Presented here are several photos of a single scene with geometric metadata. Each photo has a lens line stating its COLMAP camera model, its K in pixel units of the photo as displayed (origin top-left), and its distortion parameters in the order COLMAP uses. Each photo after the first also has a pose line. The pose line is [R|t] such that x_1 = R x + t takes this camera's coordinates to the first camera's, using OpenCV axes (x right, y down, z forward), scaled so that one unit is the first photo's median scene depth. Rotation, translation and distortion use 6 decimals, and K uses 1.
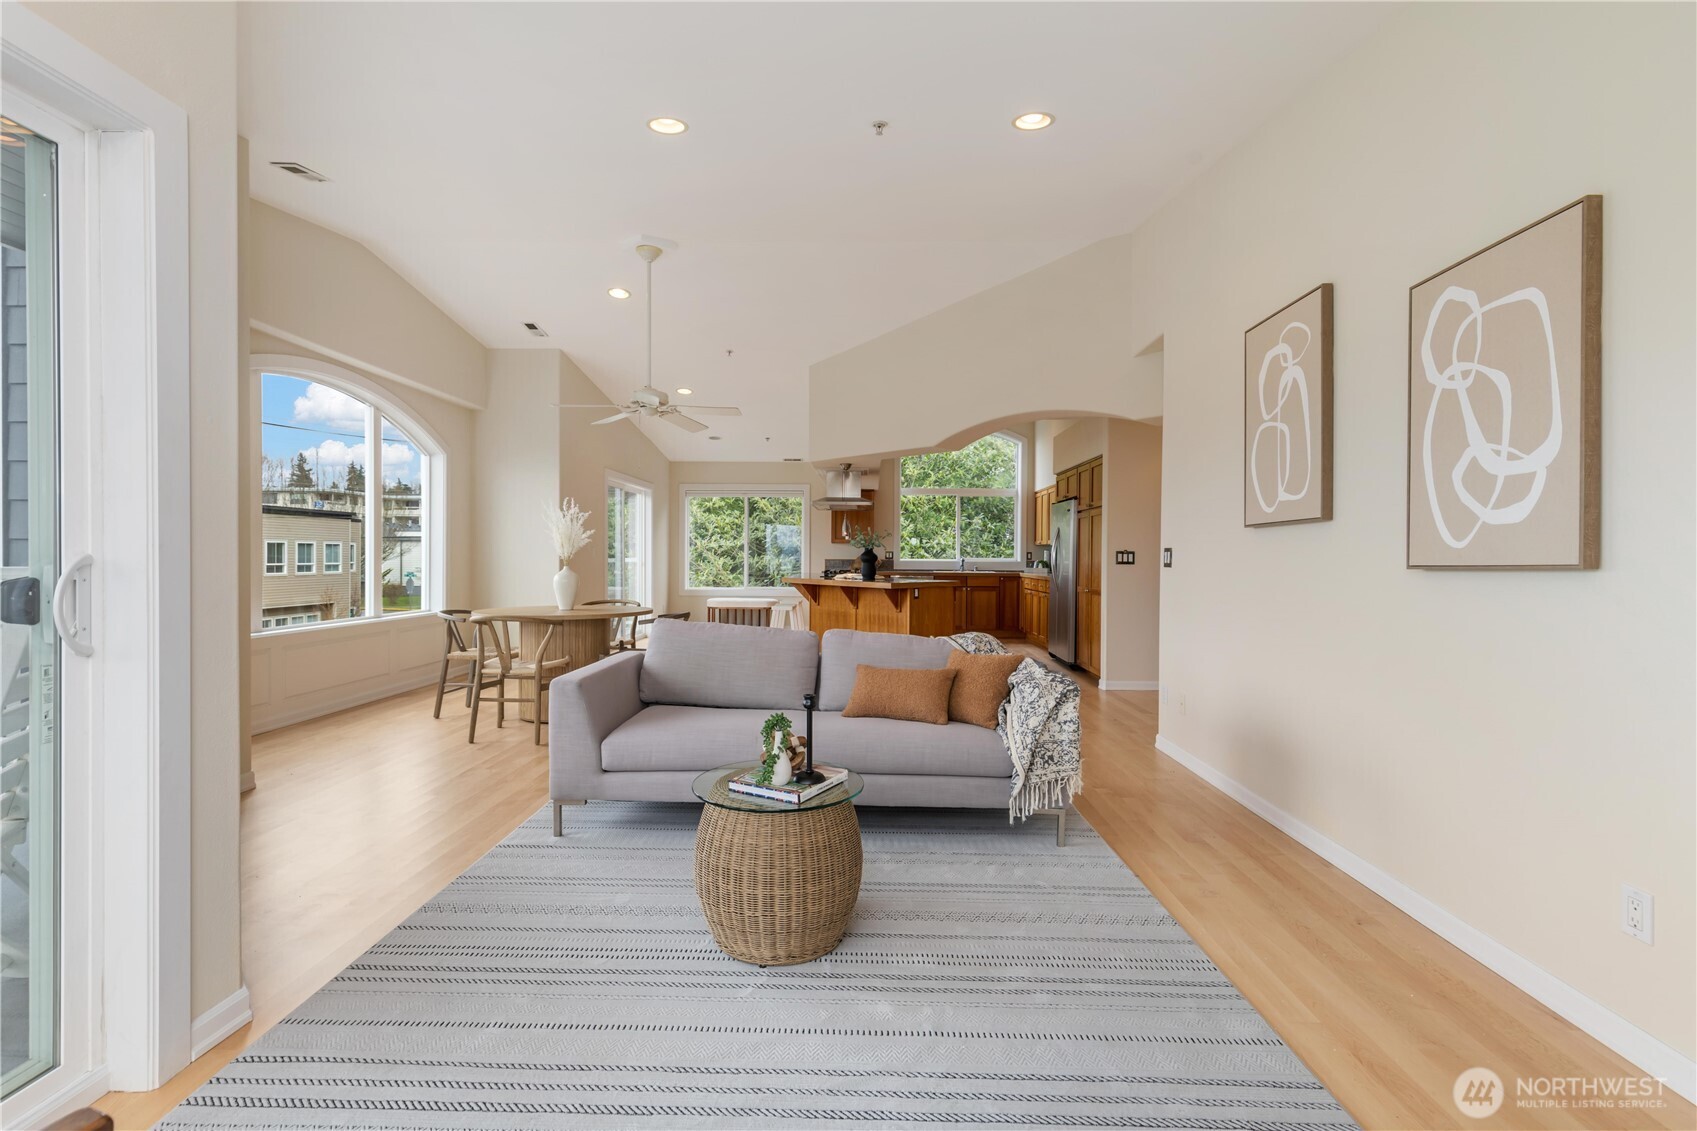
lens RADIAL K [[769.2, 0, 836.8], [0, 769.2, 563.7], [0, 0, 1]] dist [0.009641, -0.001937]
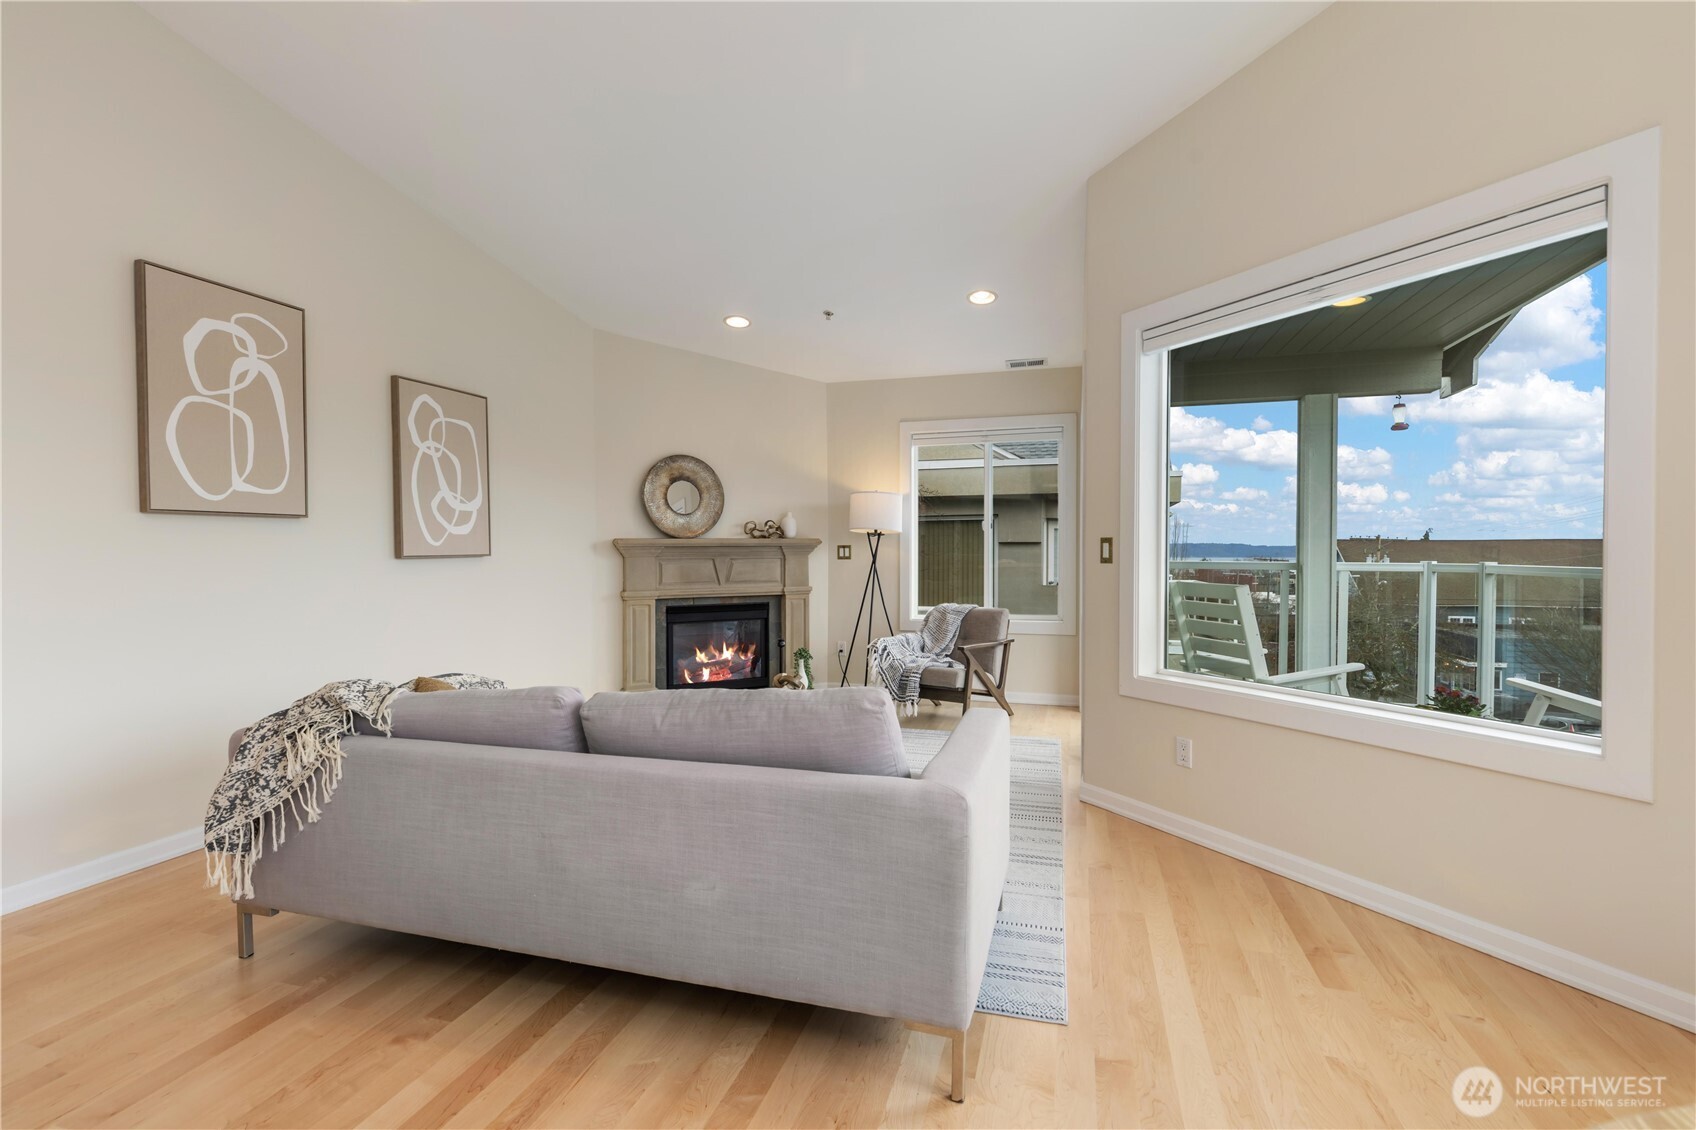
lens RADIAL K [[768.7, 0, 845.9], [0, 768.7, 563.4], [0, 0, 1]] dist [0.009641, -0.001937]
pose [[-0.967613, -0.011275, 0.252188, -0.182144], [-0.005654, 0.999719, 0.023002, -0.008473], [-0.252377, 0.020831, -0.967405, 0.806394]]
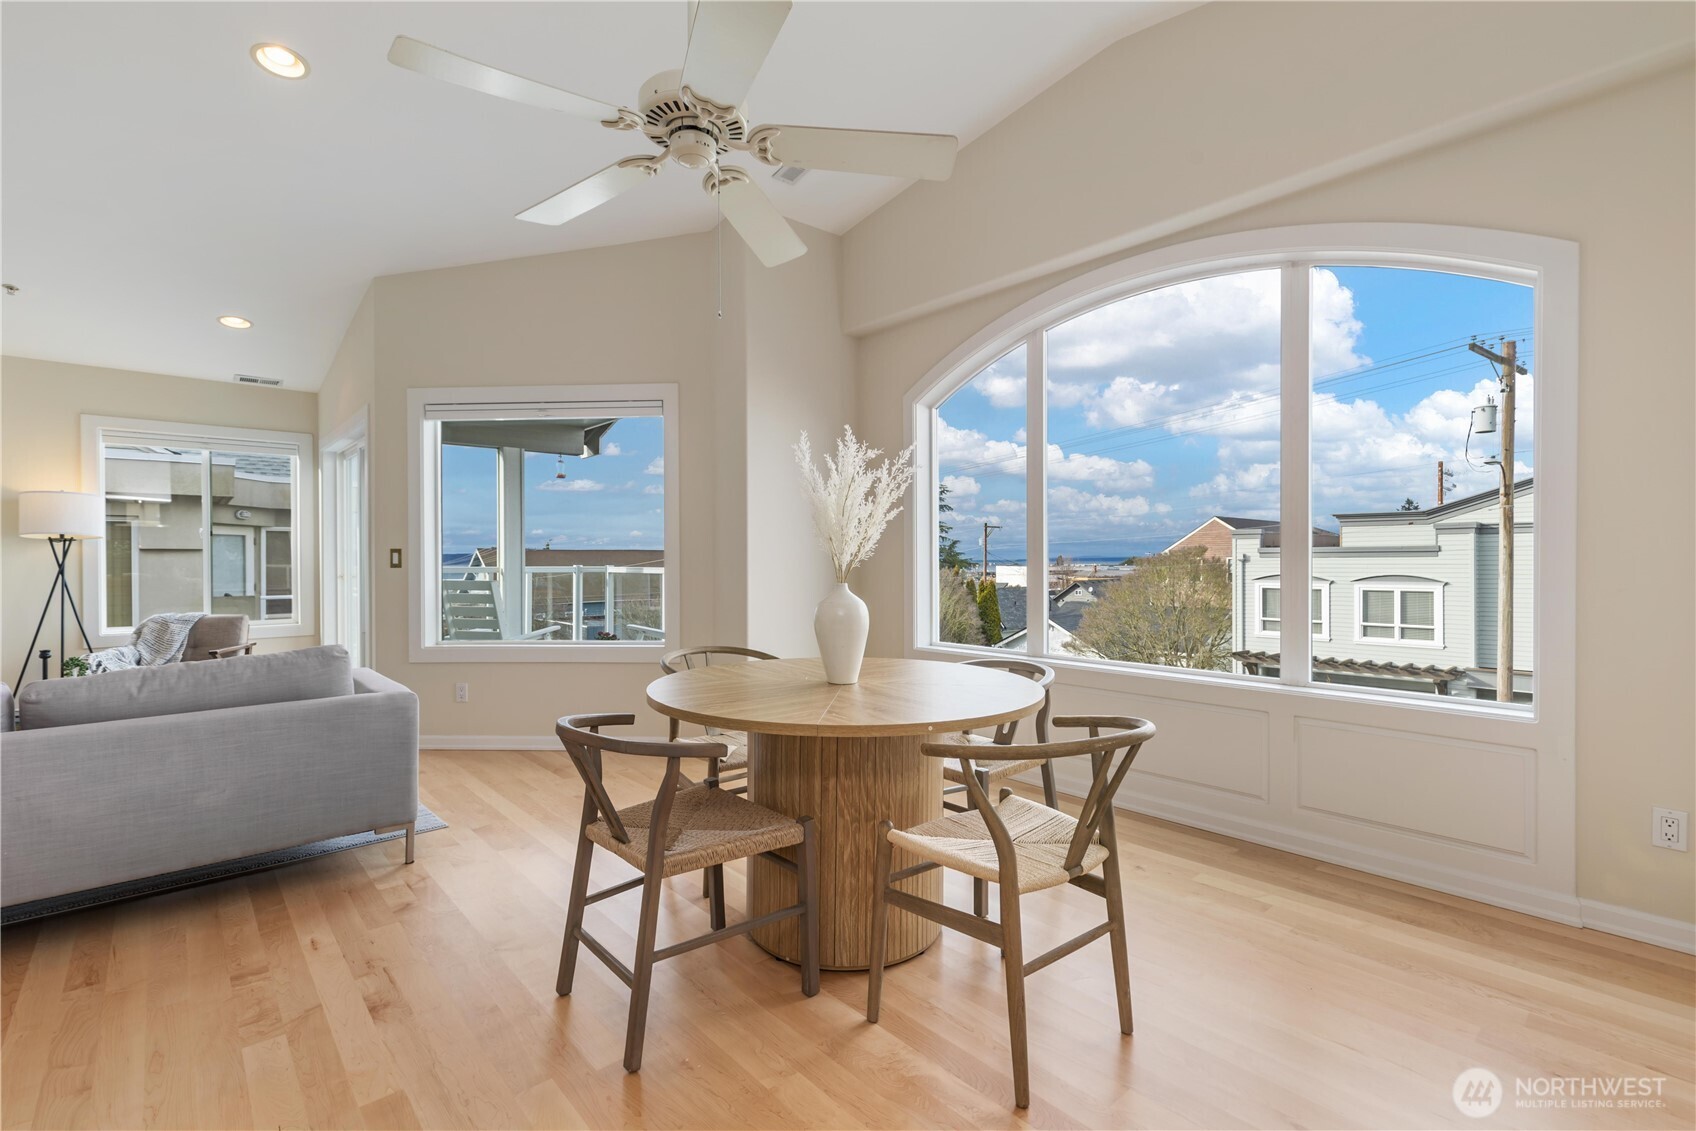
lens RADIAL K [[768.7, 0, 844.9], [0, 768.7, 564.9], [0, 0, 1]] dist [0.009641, -0.001937]
pose [[-0.725634, 0.000139, -0.688081, -0.041312], [-0.007217, 0.999943, 0.007813, -0.008691], [0.688043, 0.010635, -0.725592, 1.041288]]
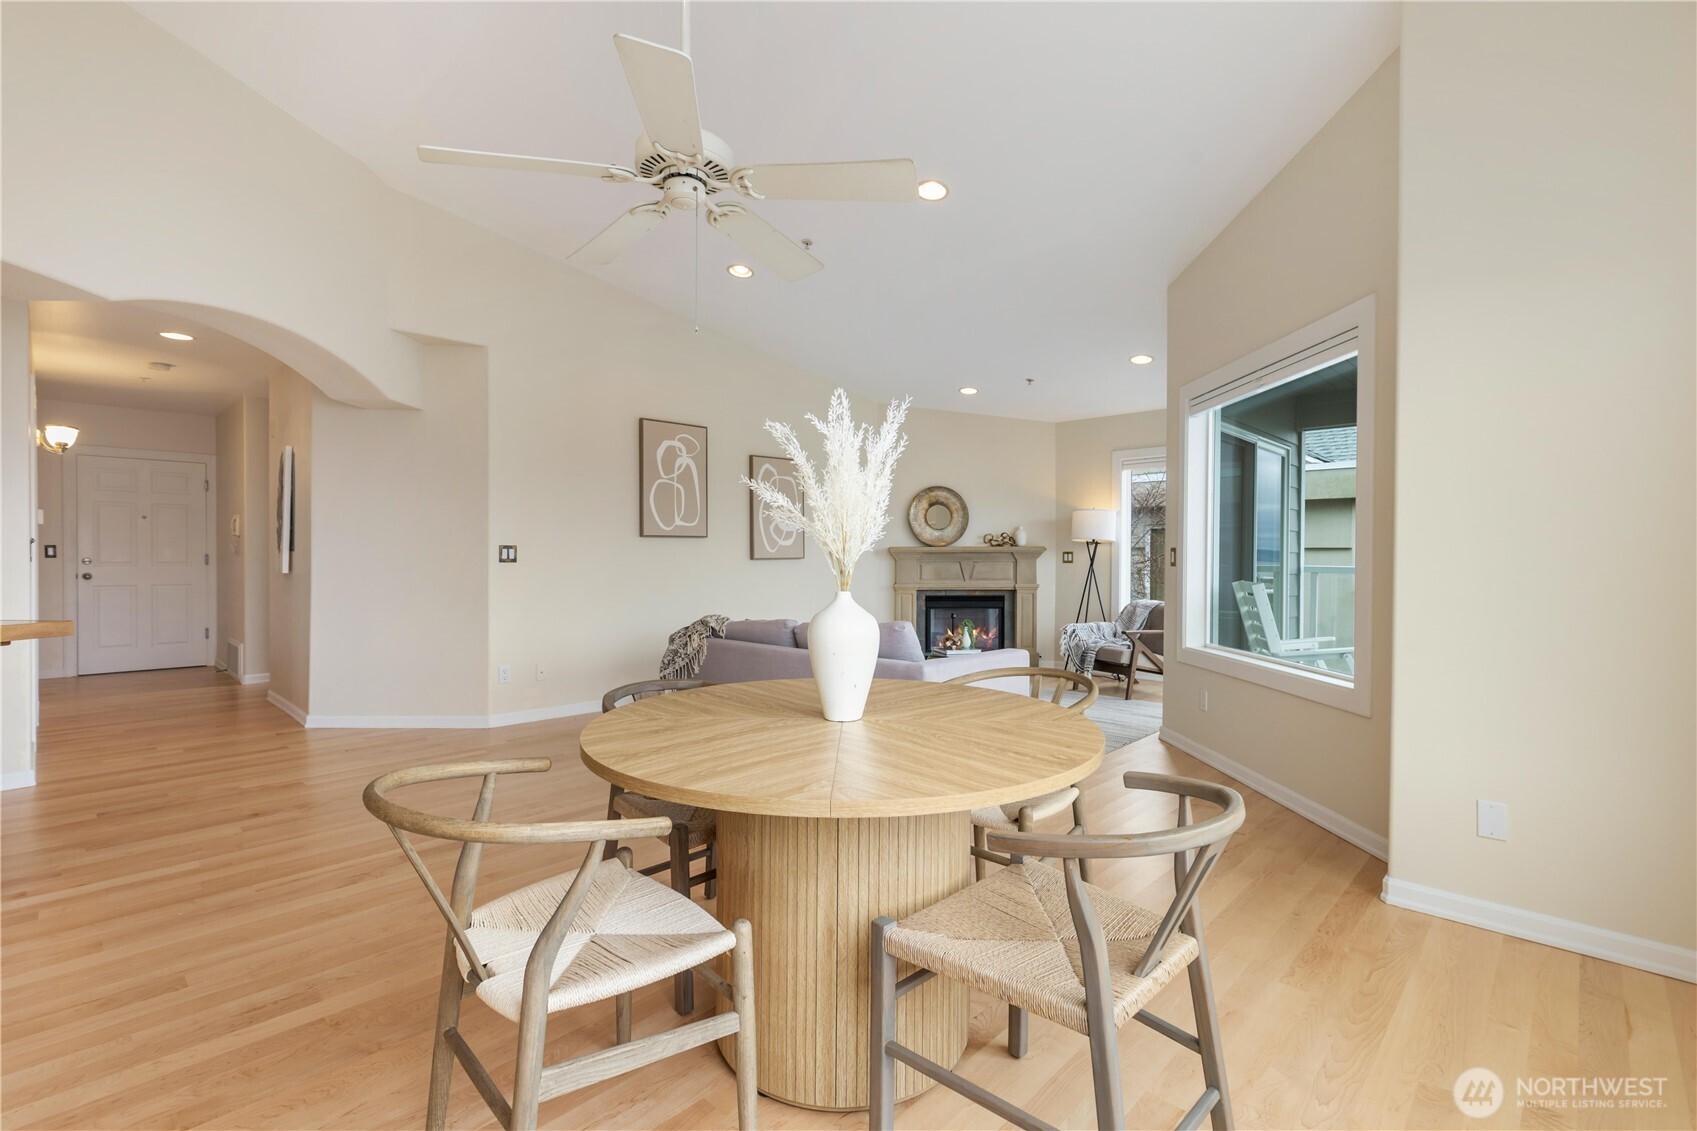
lens RADIAL K [[769.2, 0, 845.2], [0, 769.2, 563.3], [0, 0, 1]] dist [0.009641, -0.001937]
pose [[-0.745736, -0.017632, 0.666008, -0.457463], [-0.005576, 0.999780, 0.020224, -0.013035], [-0.666218, 0.011368, -0.745670, 0.990076]]
